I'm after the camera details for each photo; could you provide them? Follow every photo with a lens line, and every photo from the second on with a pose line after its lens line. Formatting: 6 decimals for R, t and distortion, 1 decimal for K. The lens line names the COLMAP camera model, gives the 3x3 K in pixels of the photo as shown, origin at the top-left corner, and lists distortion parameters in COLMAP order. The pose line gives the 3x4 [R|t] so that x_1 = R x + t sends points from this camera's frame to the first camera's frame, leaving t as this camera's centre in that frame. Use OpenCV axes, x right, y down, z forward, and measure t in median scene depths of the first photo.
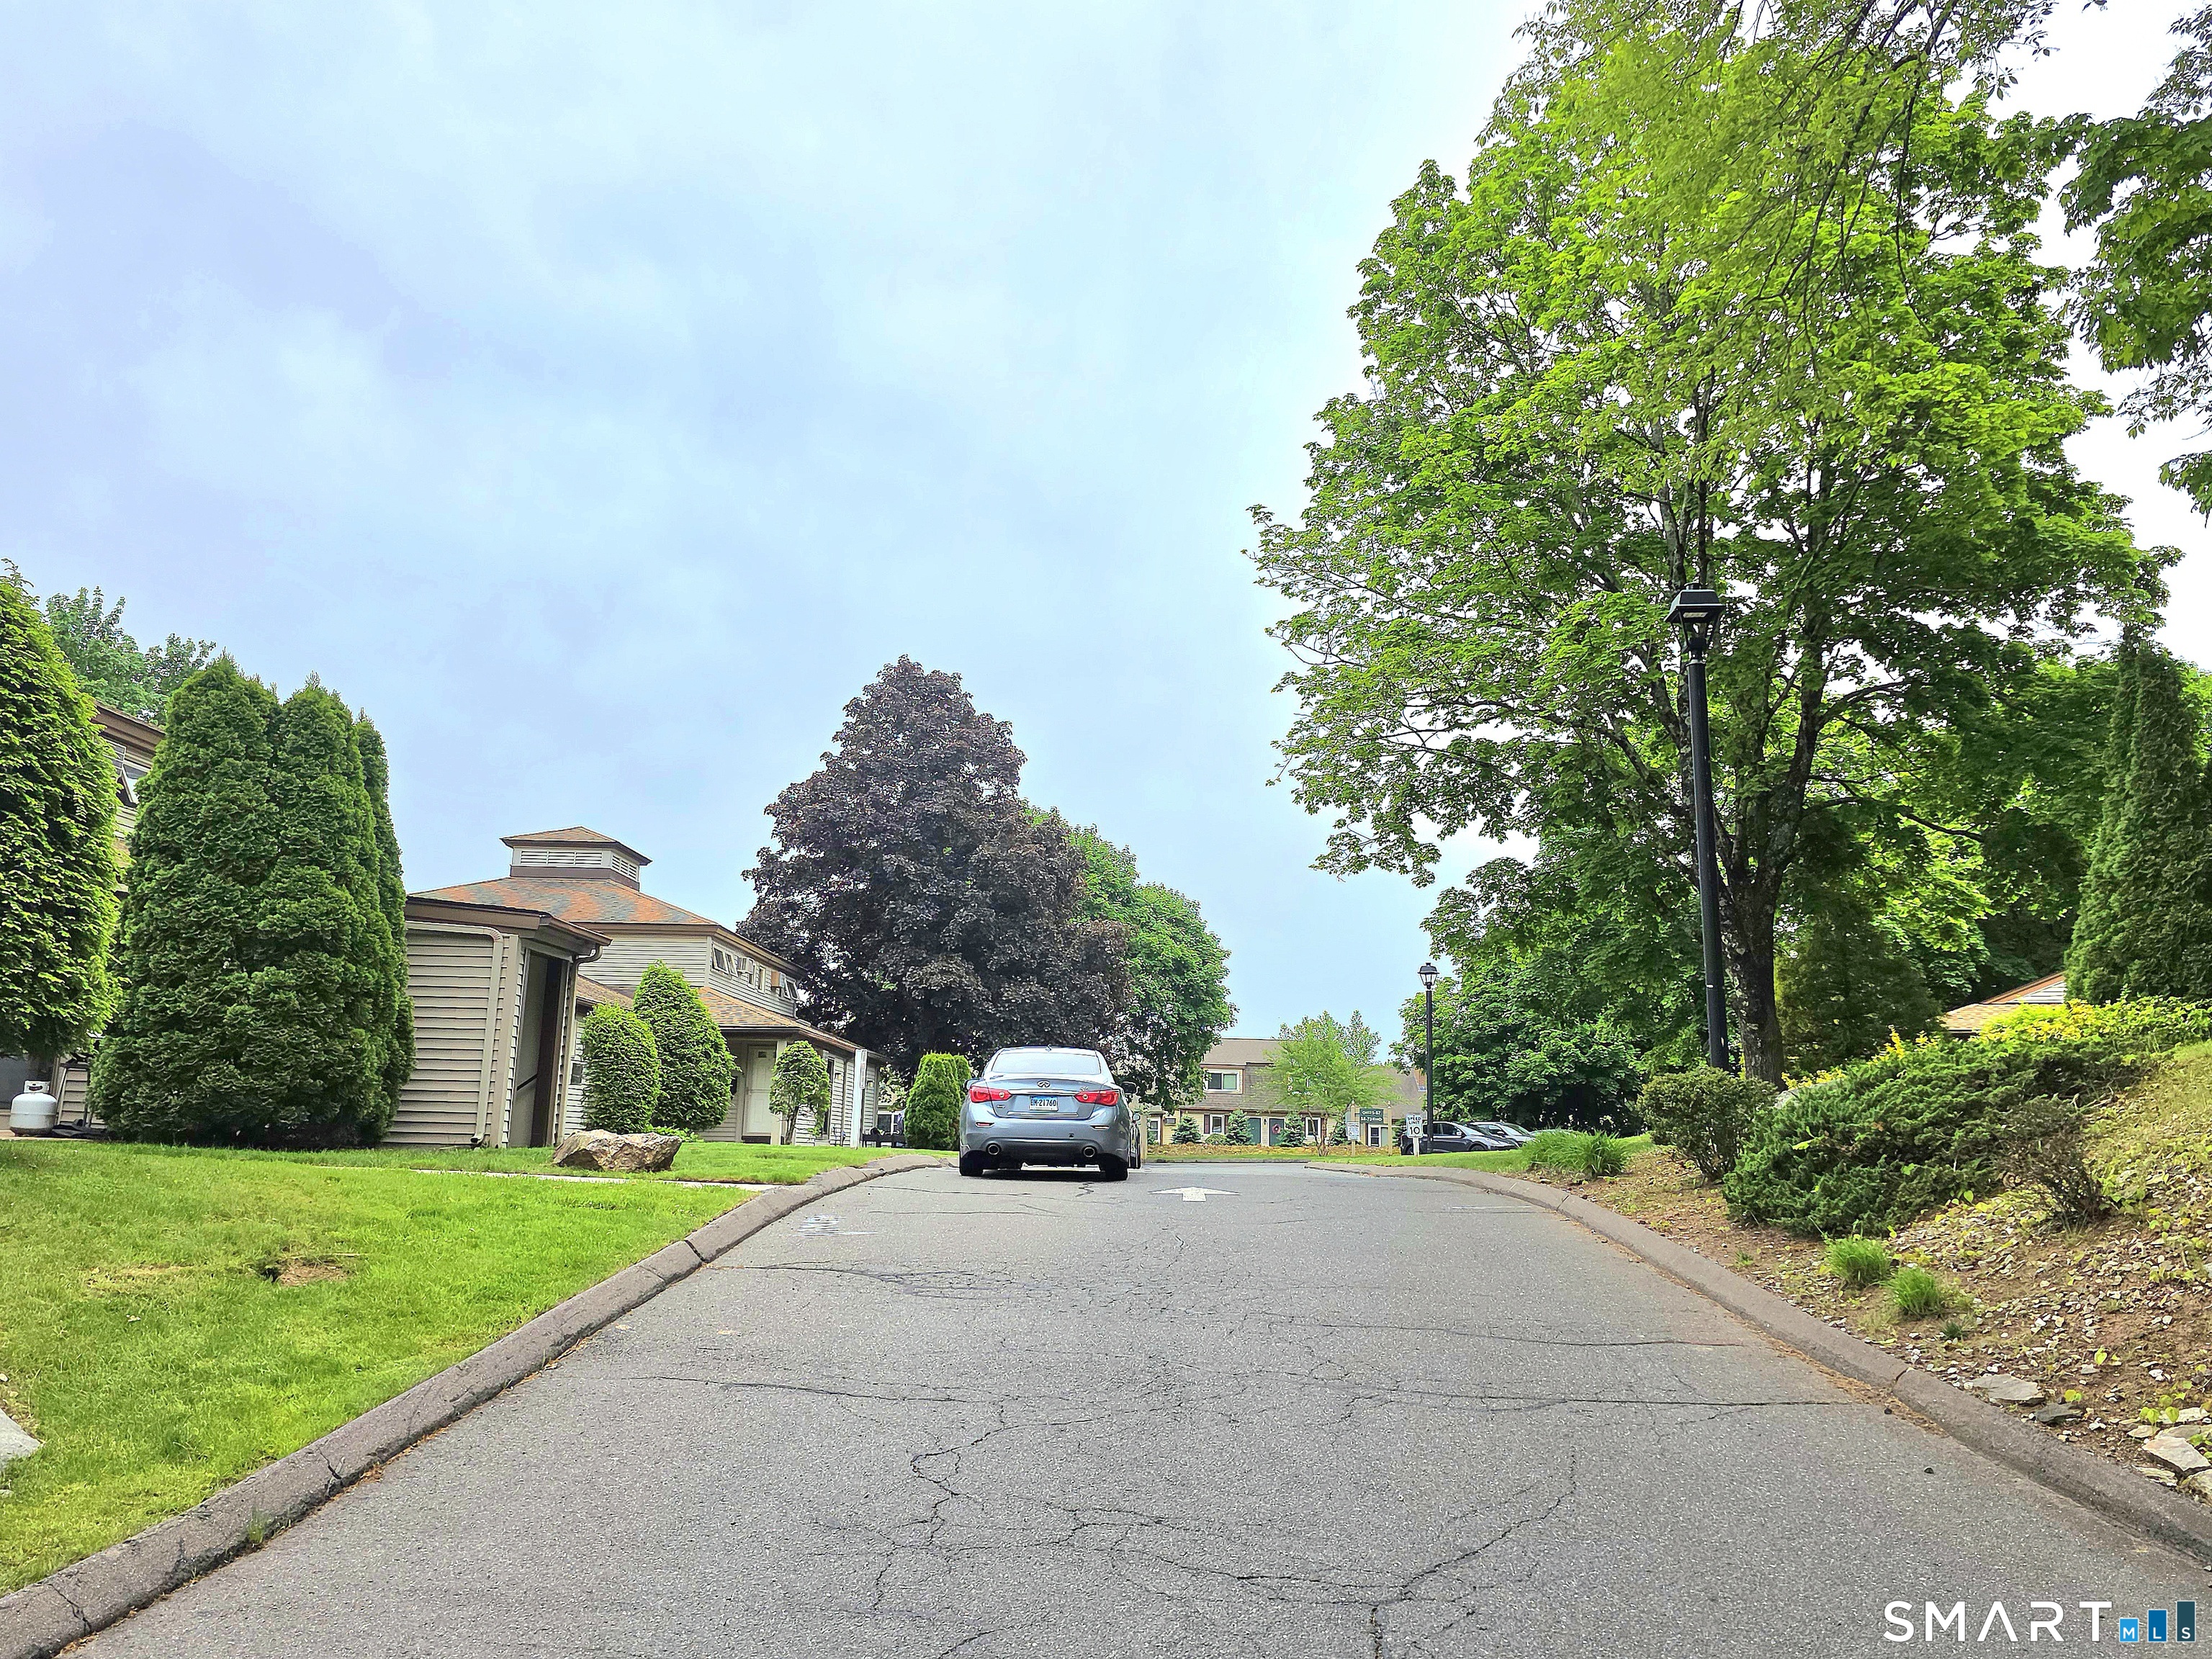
lens RADIAL K [[1915.5, 0, 1102.6], [0, 1915.5, 815.5], [0, 0, 1]] dist [0.155184, -0.227329]
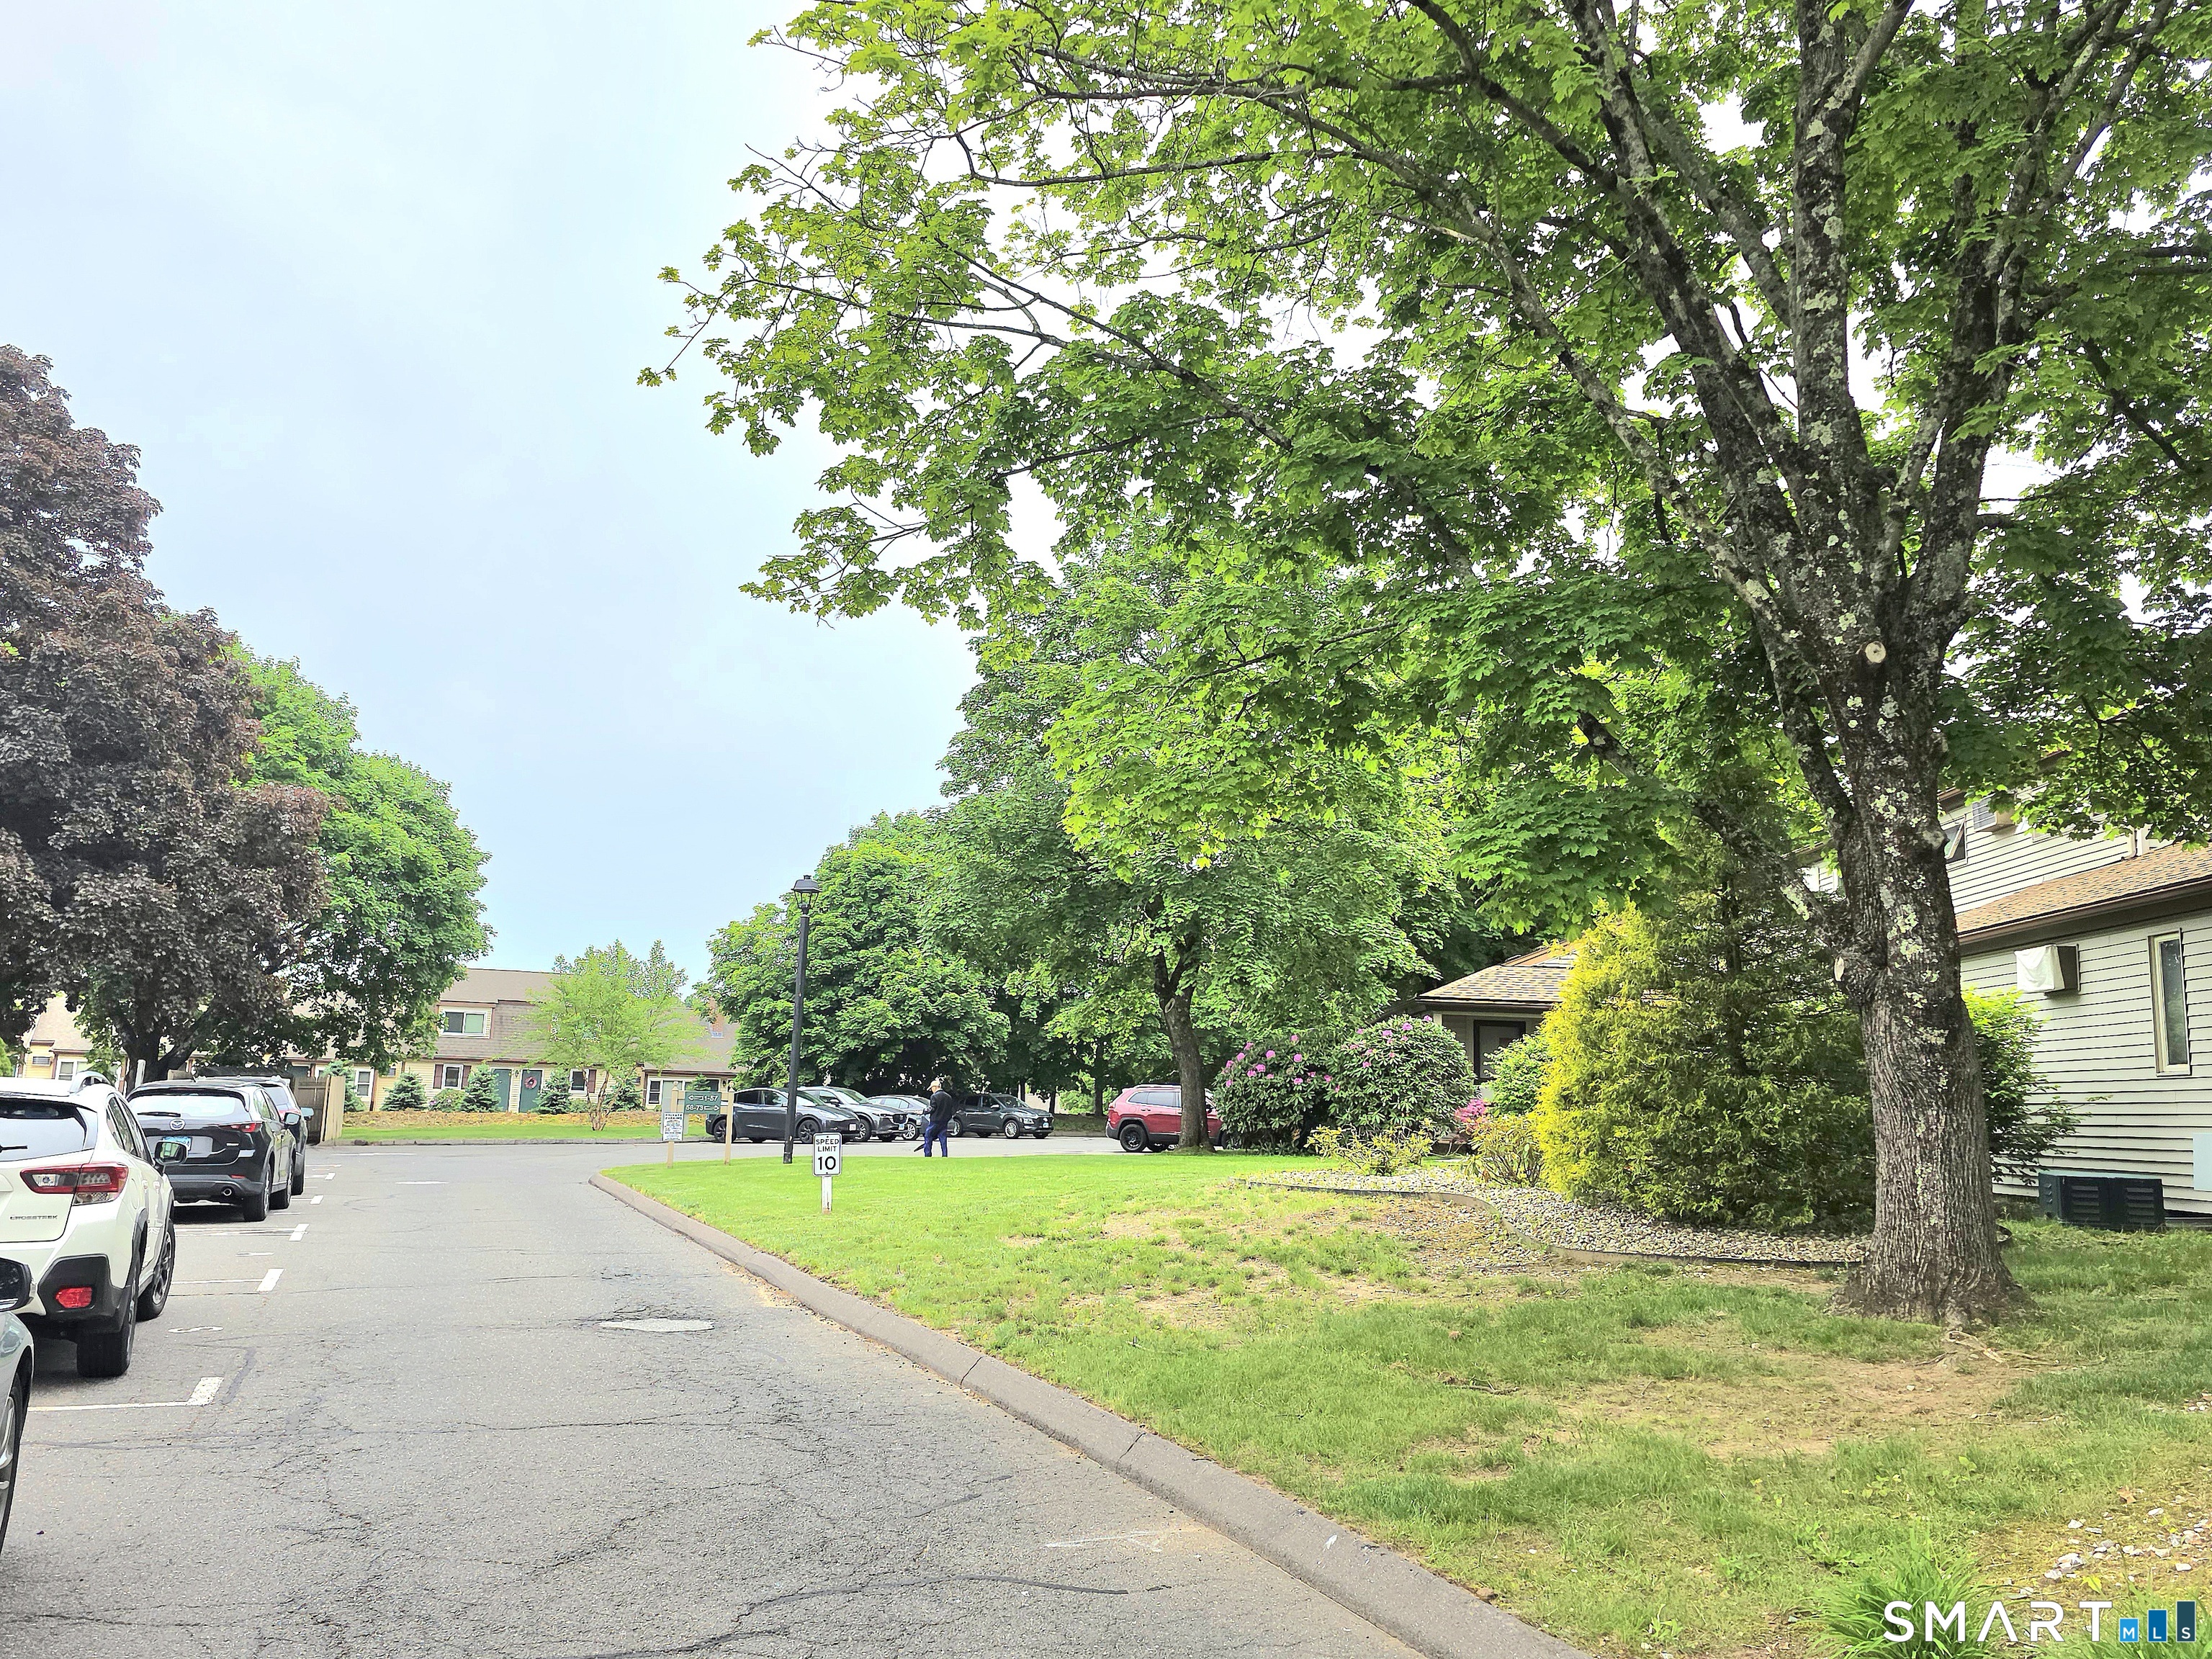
lens RADIAL K [[1915.5, 0, 1102.6], [0, 1915.5, 815.5], [0, 0, 1]] dist [0.155184, -0.227329]
pose [[0.928949, 0.067422, 0.364015, 0.013644], [-0.080120, 0.996587, 0.019876, 0.023814], [-0.361433, -0.047629, 0.931181, 0.236308]]
